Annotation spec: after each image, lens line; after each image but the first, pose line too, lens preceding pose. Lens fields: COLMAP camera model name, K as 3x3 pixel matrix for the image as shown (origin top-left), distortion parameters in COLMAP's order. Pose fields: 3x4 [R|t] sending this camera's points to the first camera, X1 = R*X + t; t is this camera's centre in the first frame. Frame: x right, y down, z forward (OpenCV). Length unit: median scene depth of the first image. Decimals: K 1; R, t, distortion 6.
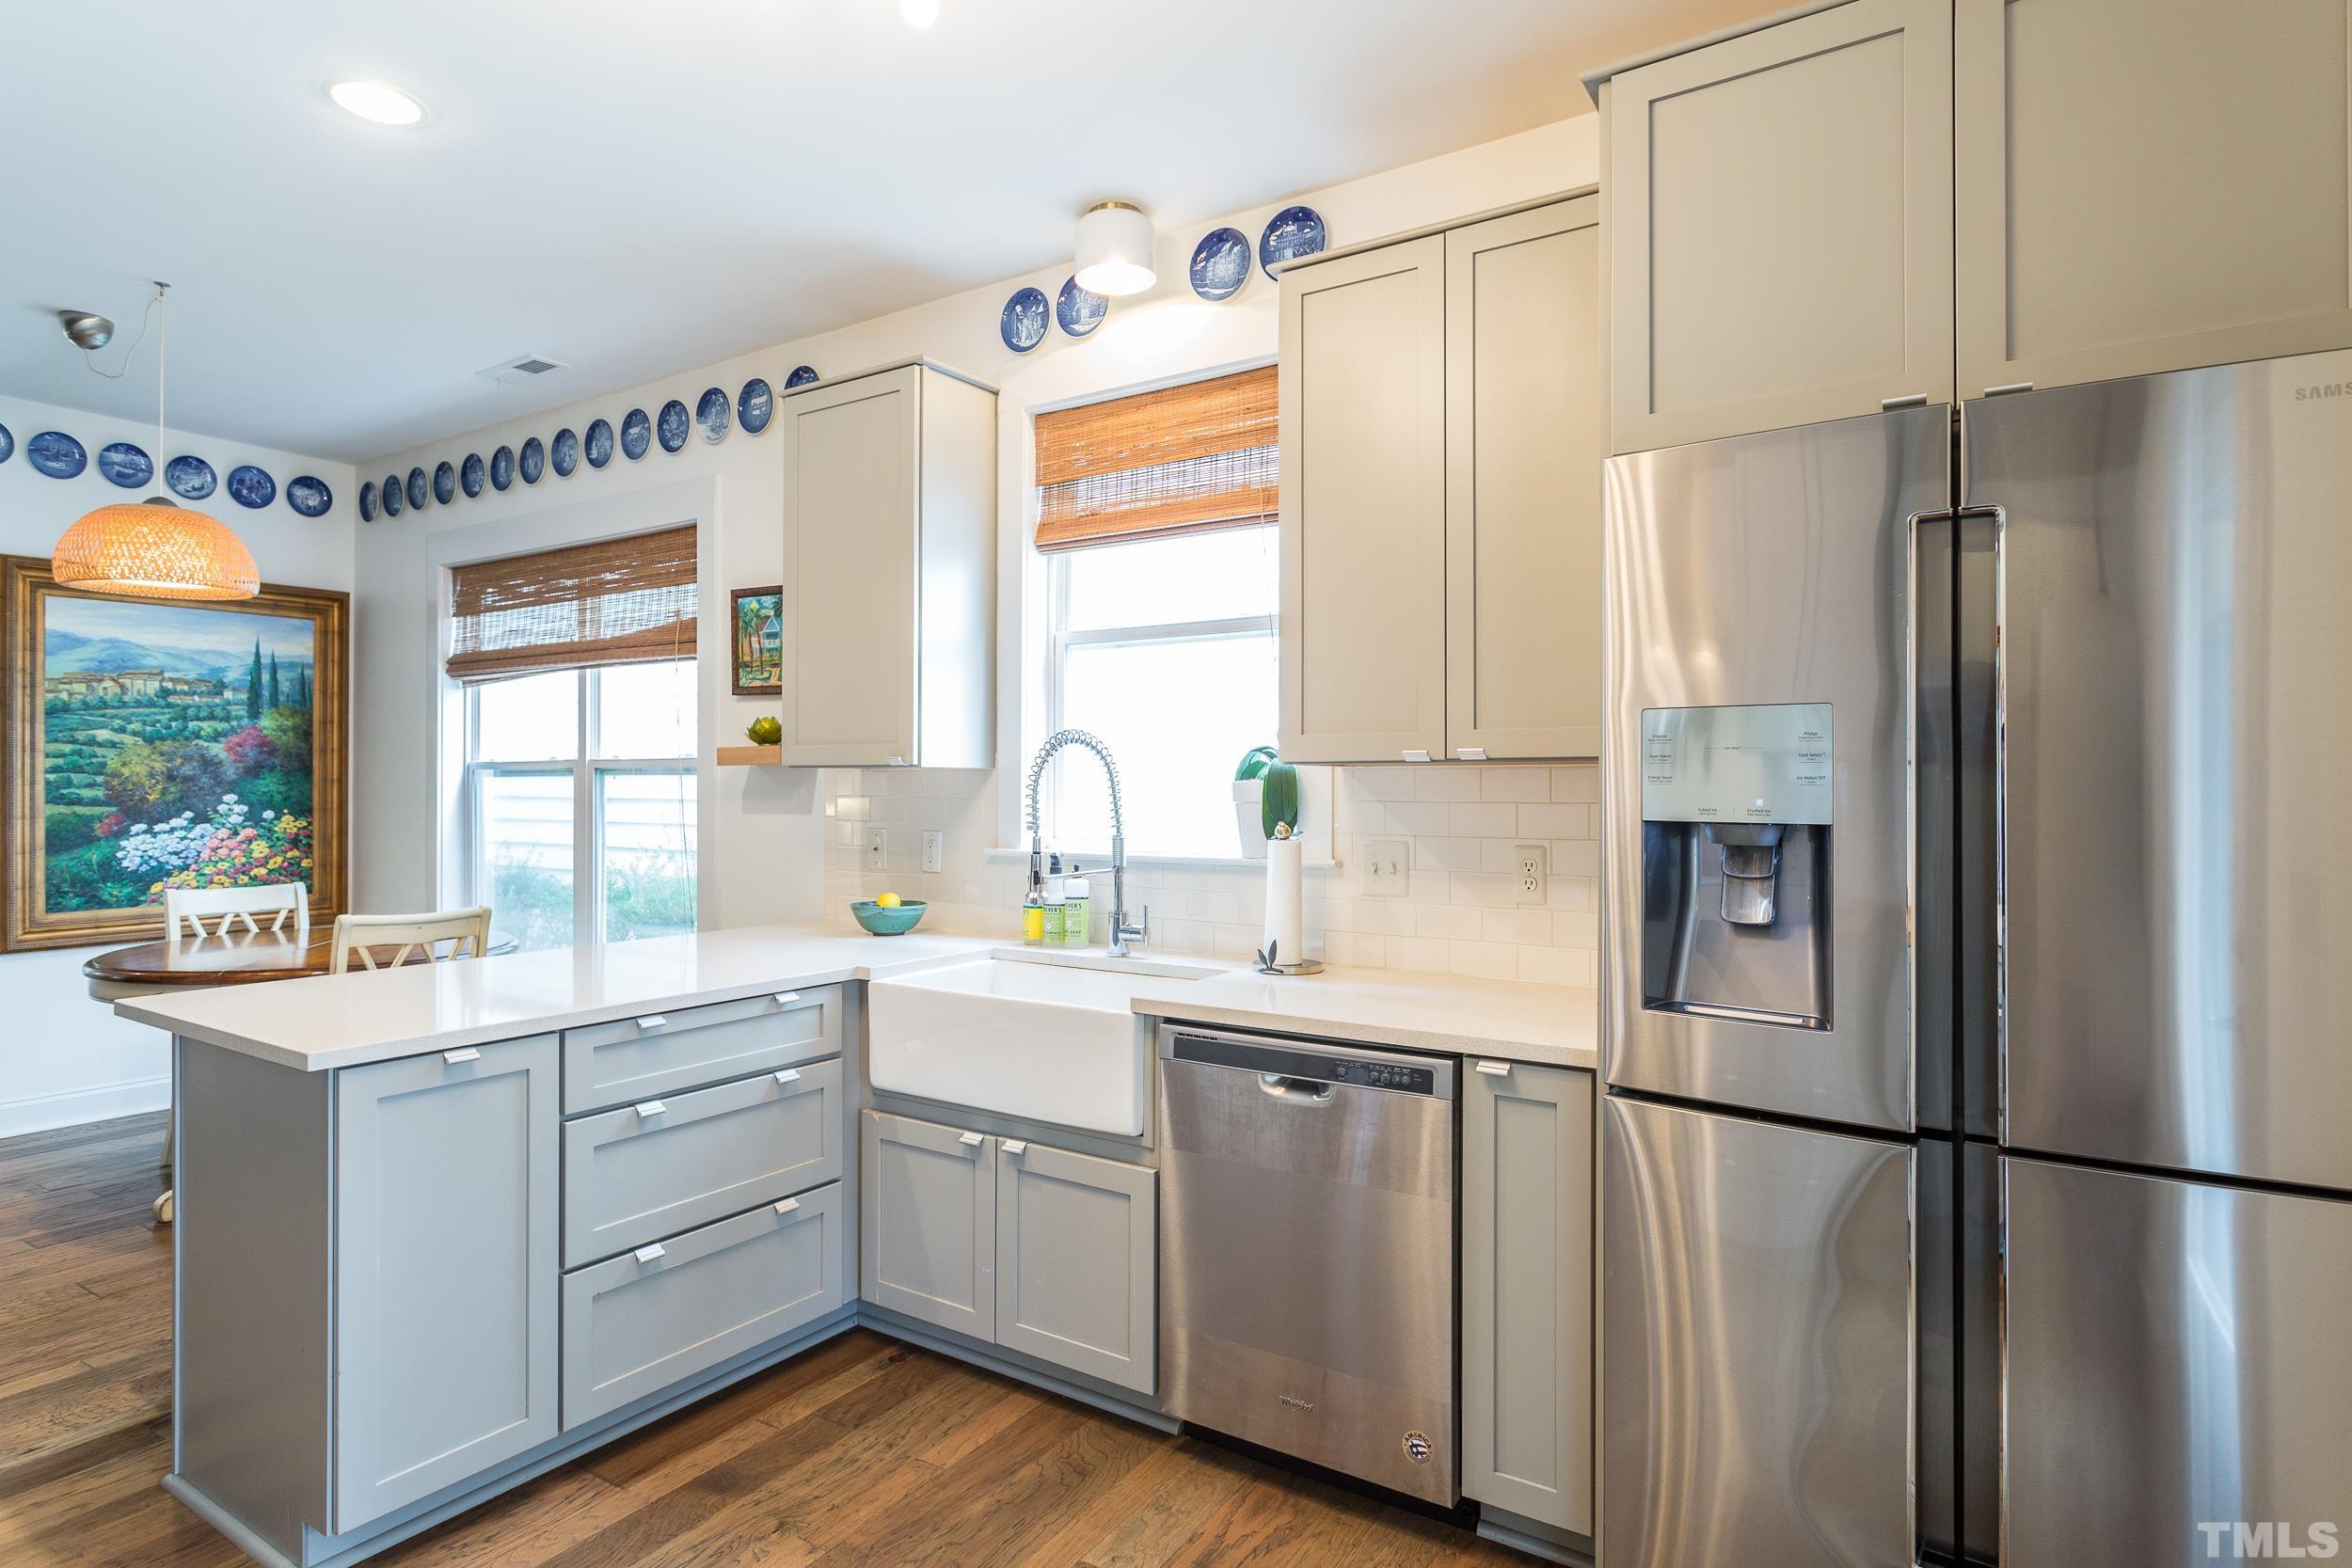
lens RADIAL K [[1226.6, 0, 1155.3], [0, 1226.6, 775.3], [0, 0, 1]] dist [-0.008616, 0.003075]
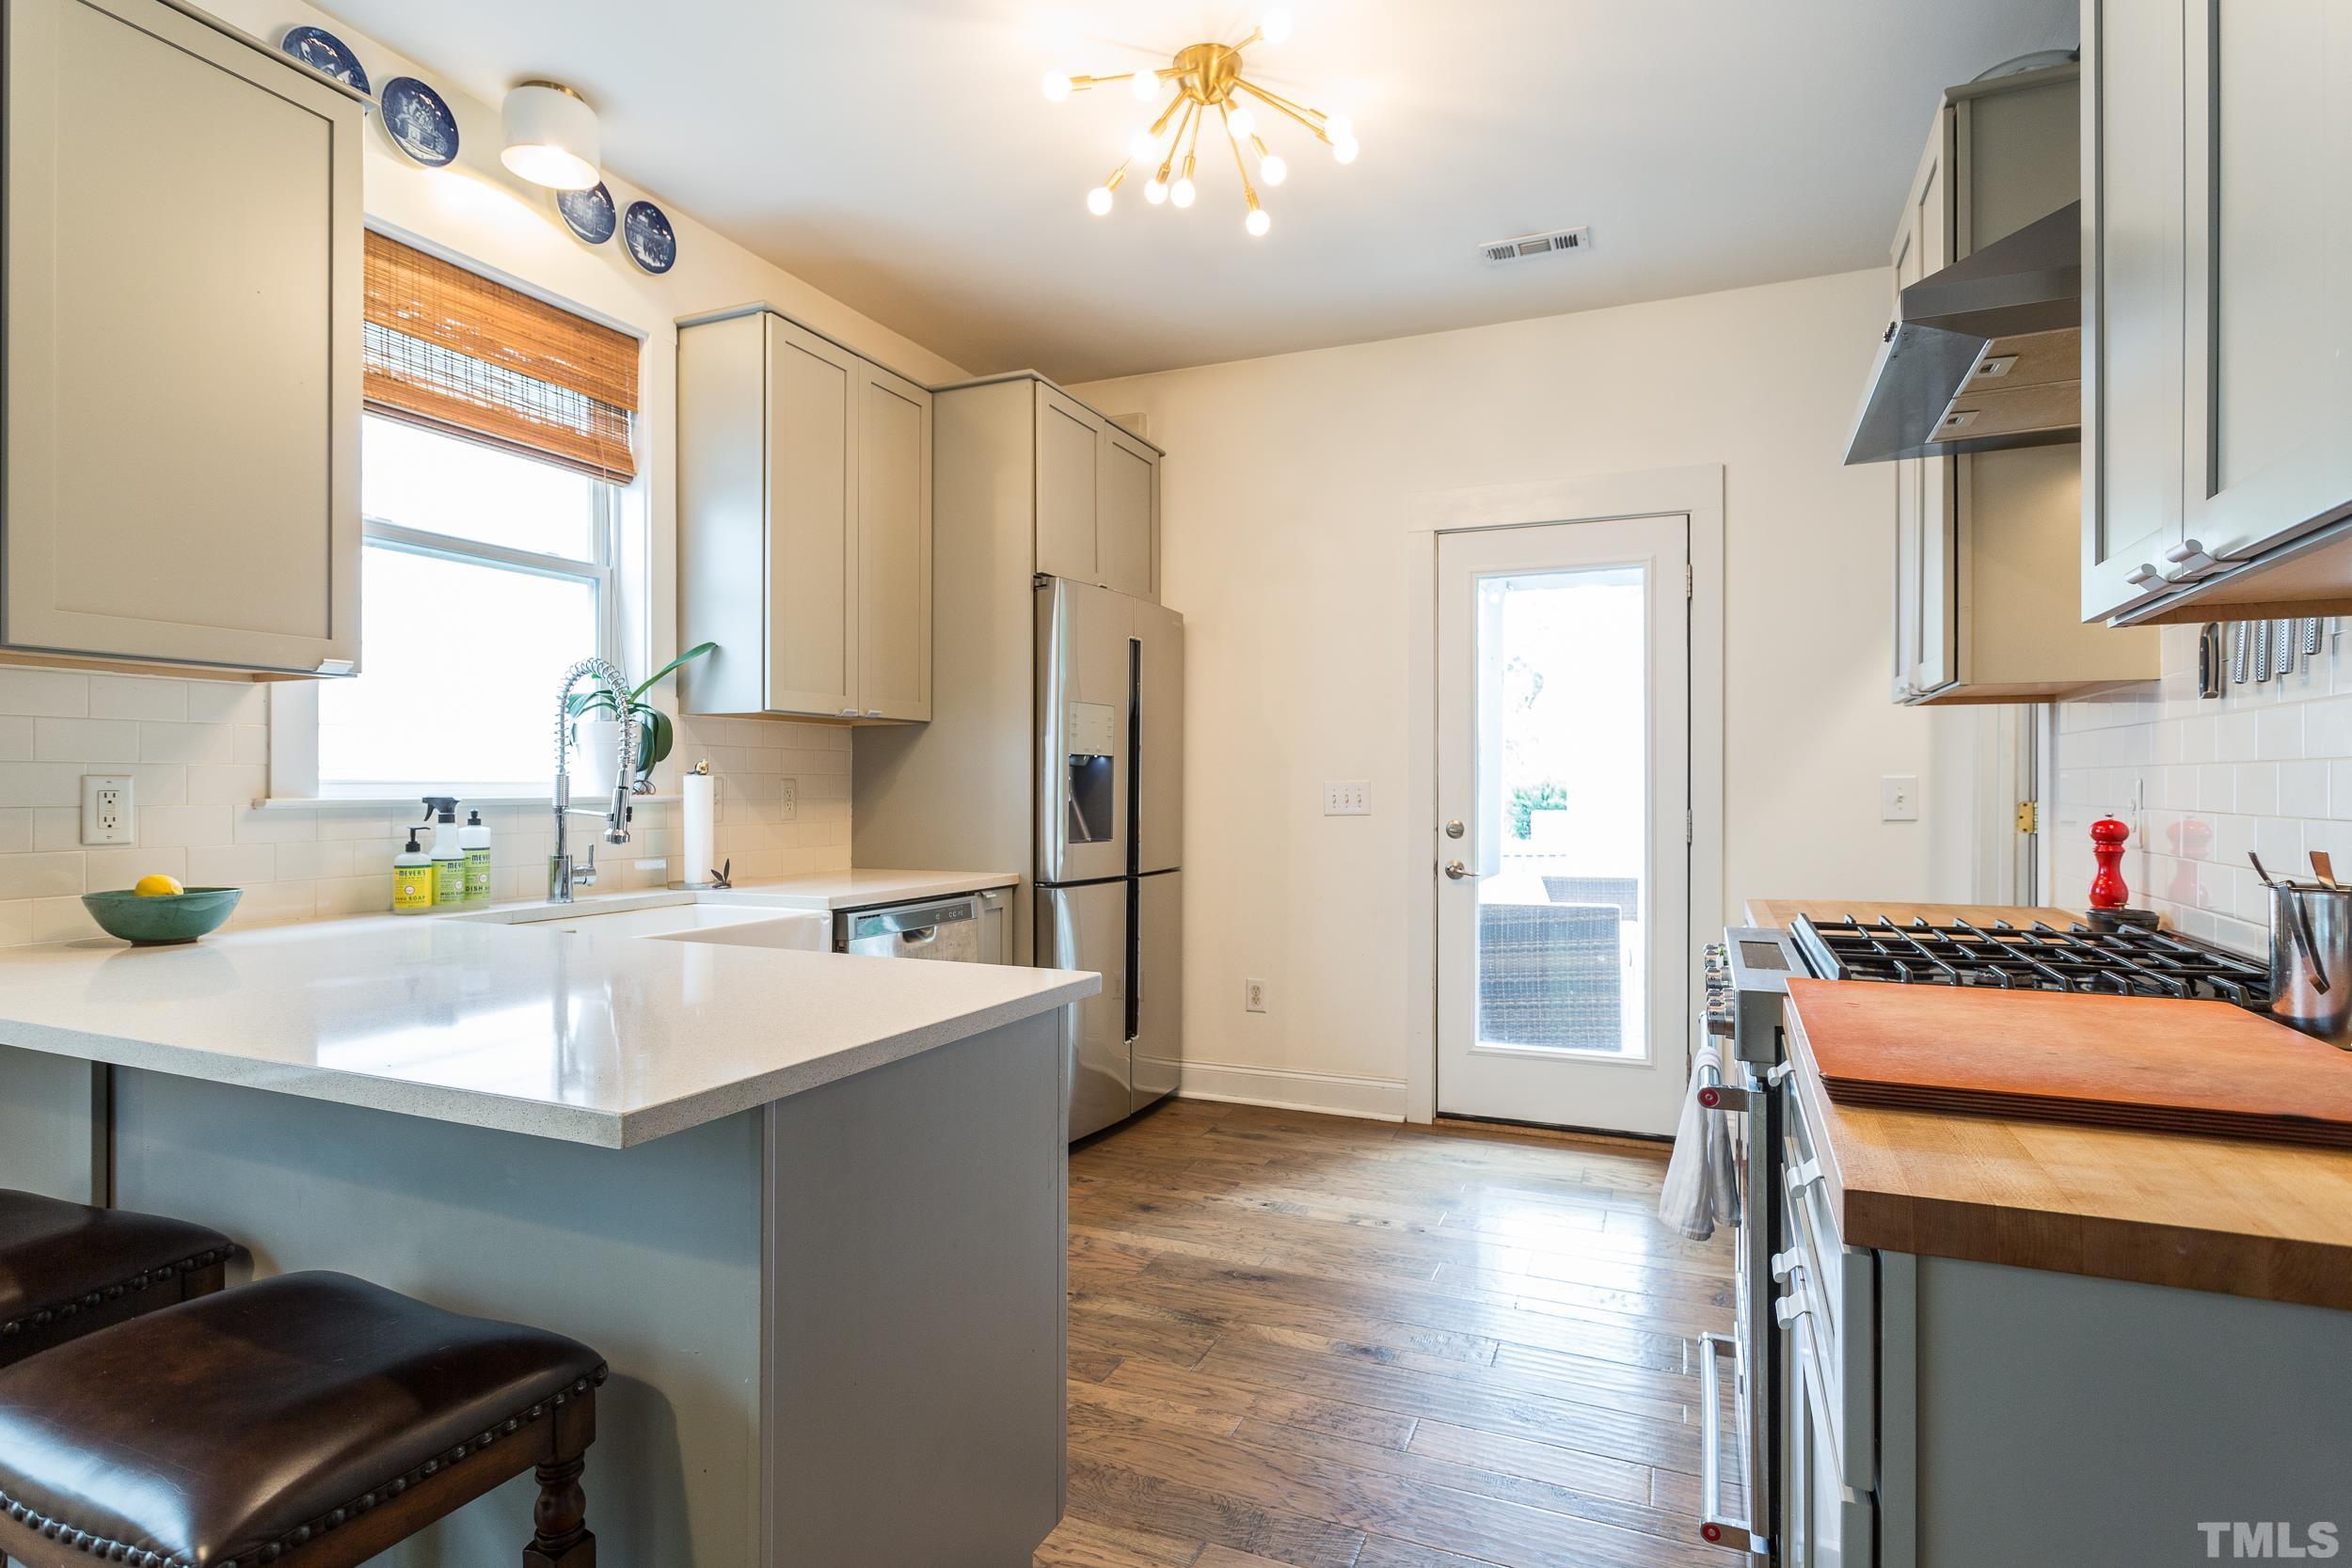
lens RADIAL K [[1226.6, 0, 1170.5], [0, 1226.6, 785.8], [0, 0, 1]] dist [-0.008616, 0.003075]
pose [[-0.161990, -0.001746, 0.986791, -0.666027], [-0.009686, 0.999953, 0.000179, 0.034861], [-0.986745, -0.009529, -0.161999, 0.452223]]
